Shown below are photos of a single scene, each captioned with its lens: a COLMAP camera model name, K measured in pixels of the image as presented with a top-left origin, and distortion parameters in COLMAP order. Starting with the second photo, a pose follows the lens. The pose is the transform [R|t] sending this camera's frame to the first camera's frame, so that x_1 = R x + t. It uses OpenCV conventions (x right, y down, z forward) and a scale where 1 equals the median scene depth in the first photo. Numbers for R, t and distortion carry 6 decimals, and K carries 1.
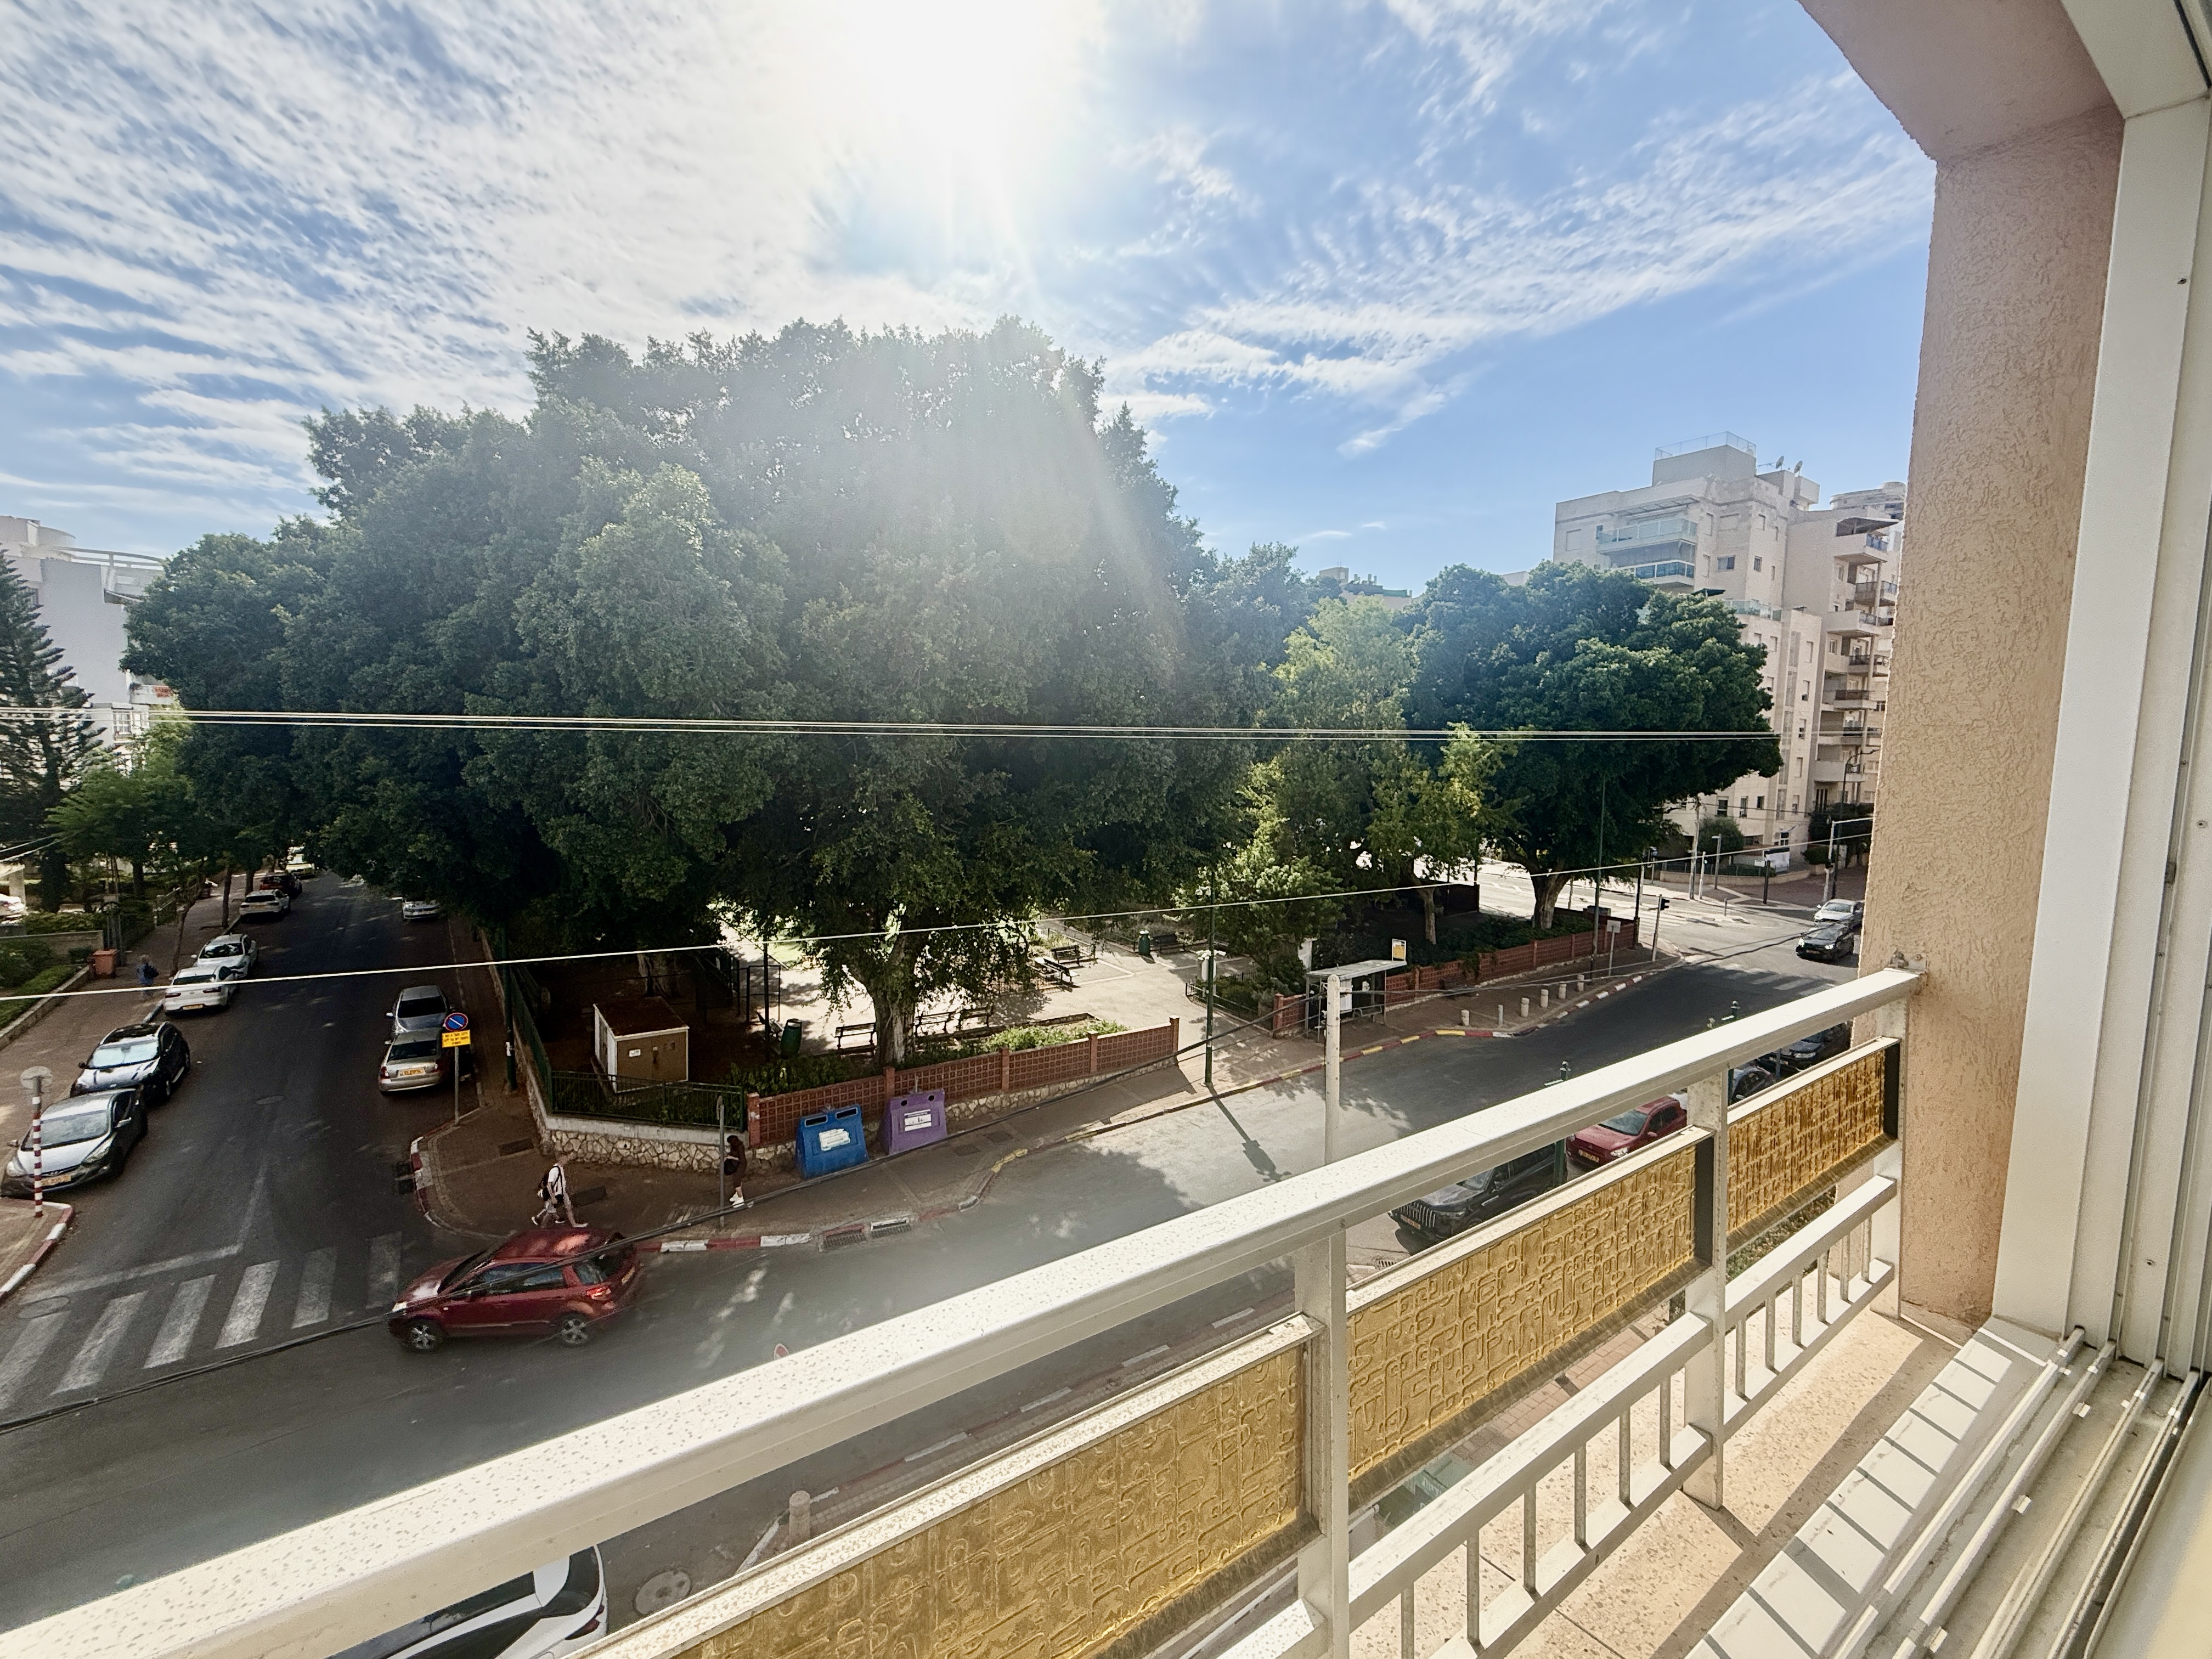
lens RADIAL K [[917.5, 0, 1106.0], [0, 917.5, 829.5], [0, 0, 1]] dist [0.000388, 0.000208]
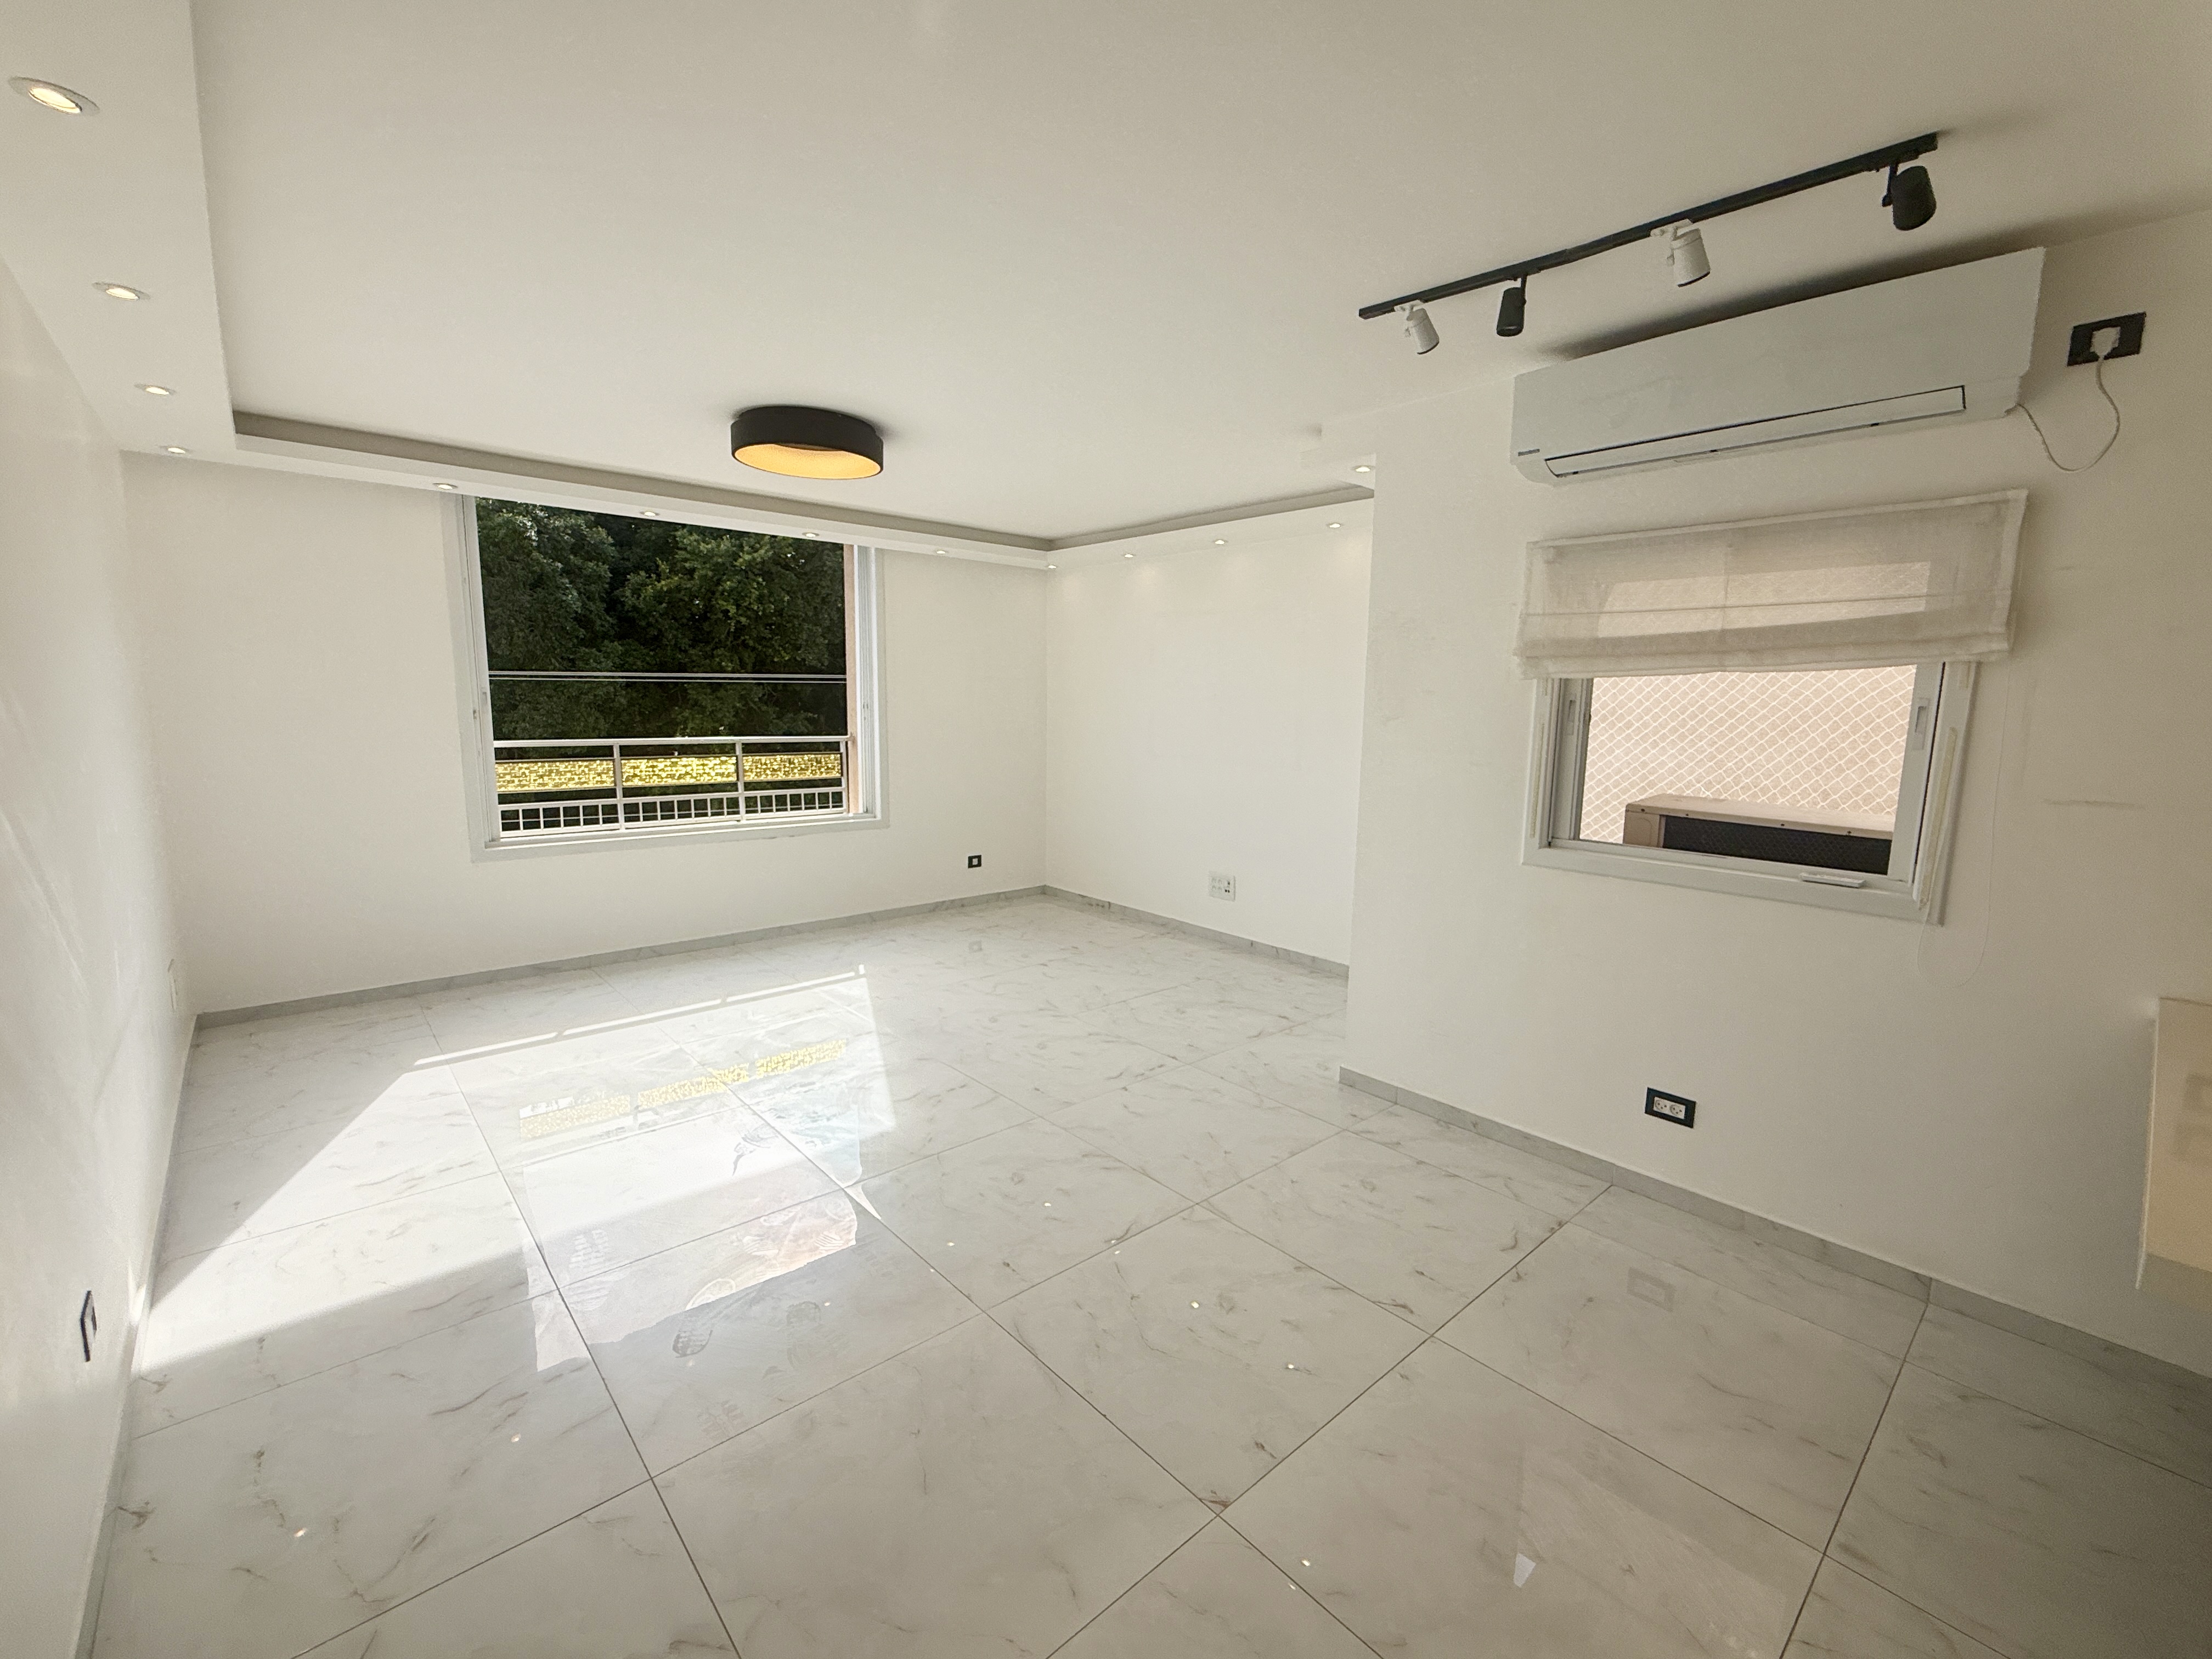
lens RADIAL K [[944.2, 0, 1109.2], [0, 944.2, 828.8], [0, 0, 1]] dist [-0.000447, -0.000233]
pose [[0.992872, -0.021117, 0.117303, 0.168275], [0.015008, 0.998497, 0.052720, 0.037939], [-0.118240, -0.050584, 0.991696, -0.374439]]
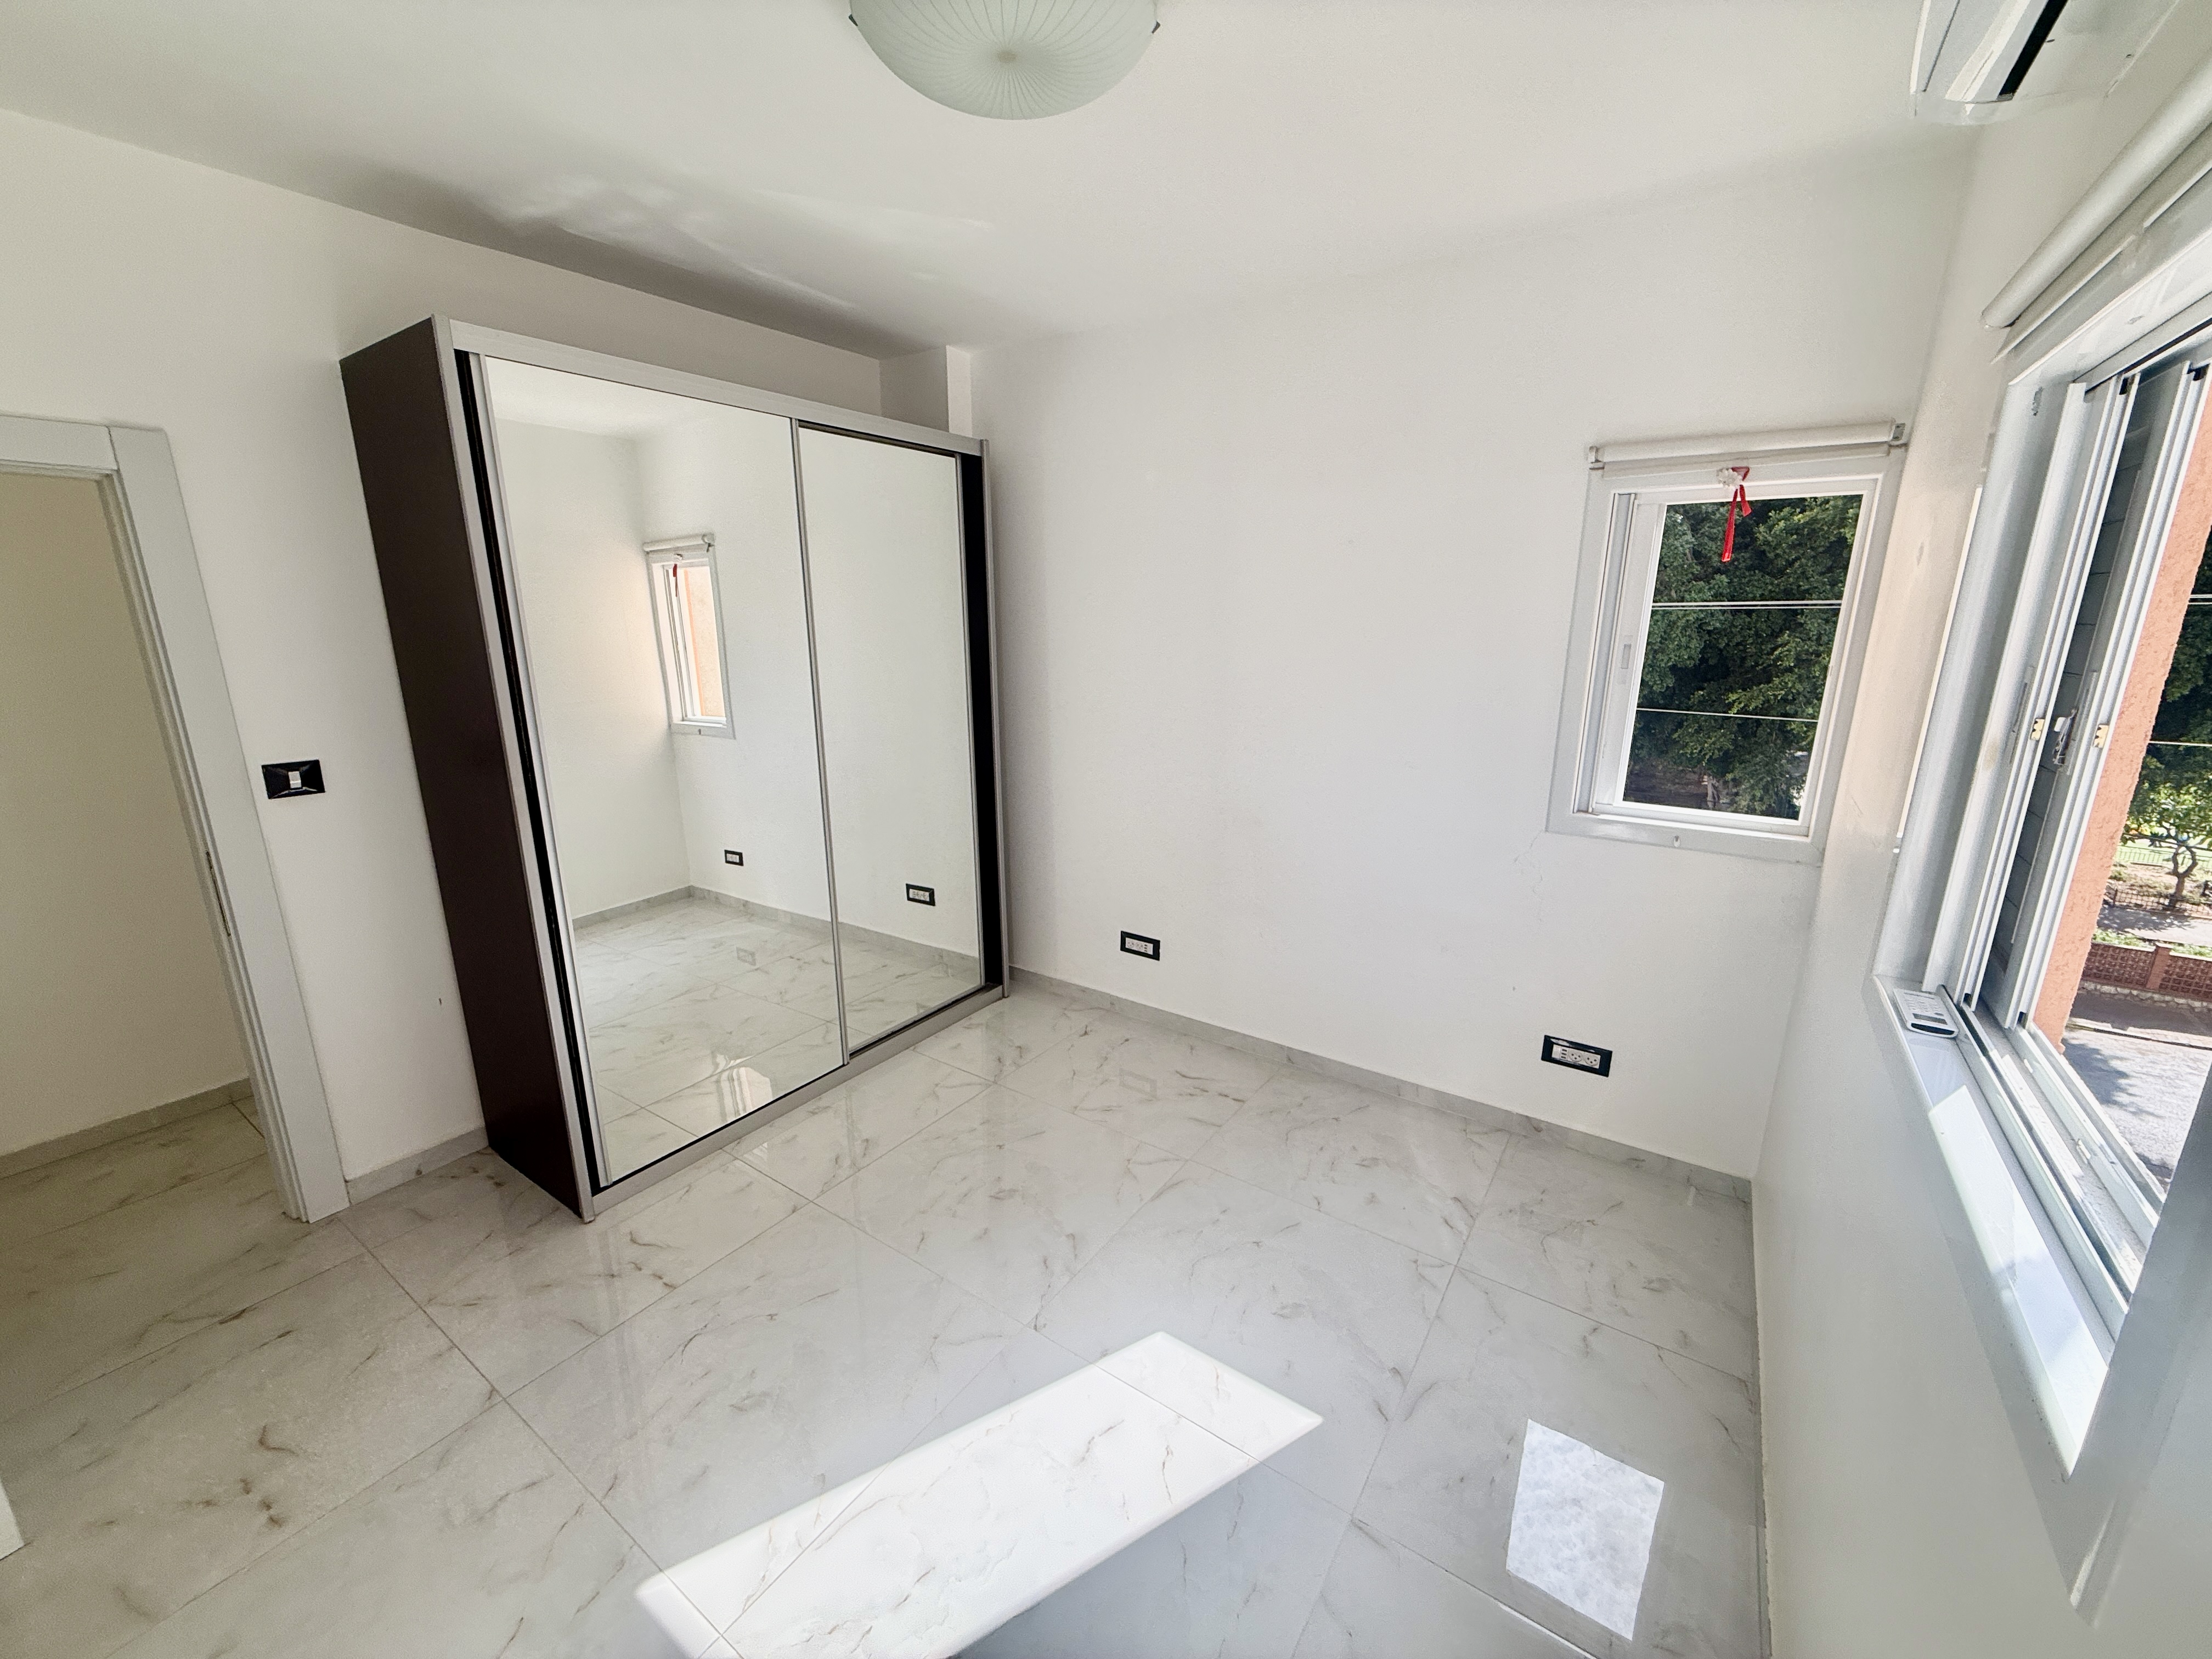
lens RADIAL K [[892.4, 0, 1106.0], [0, 892.4, 829.5], [0, 0, 1]] dist [0.000253, 0.000055]
pose [[0.350933, 0.205733, -0.913521, 0.711923], [-0.076936, 0.978603, 0.190835, 0.048034], [0.933235, 0.003312, 0.359252, -0.471972]]
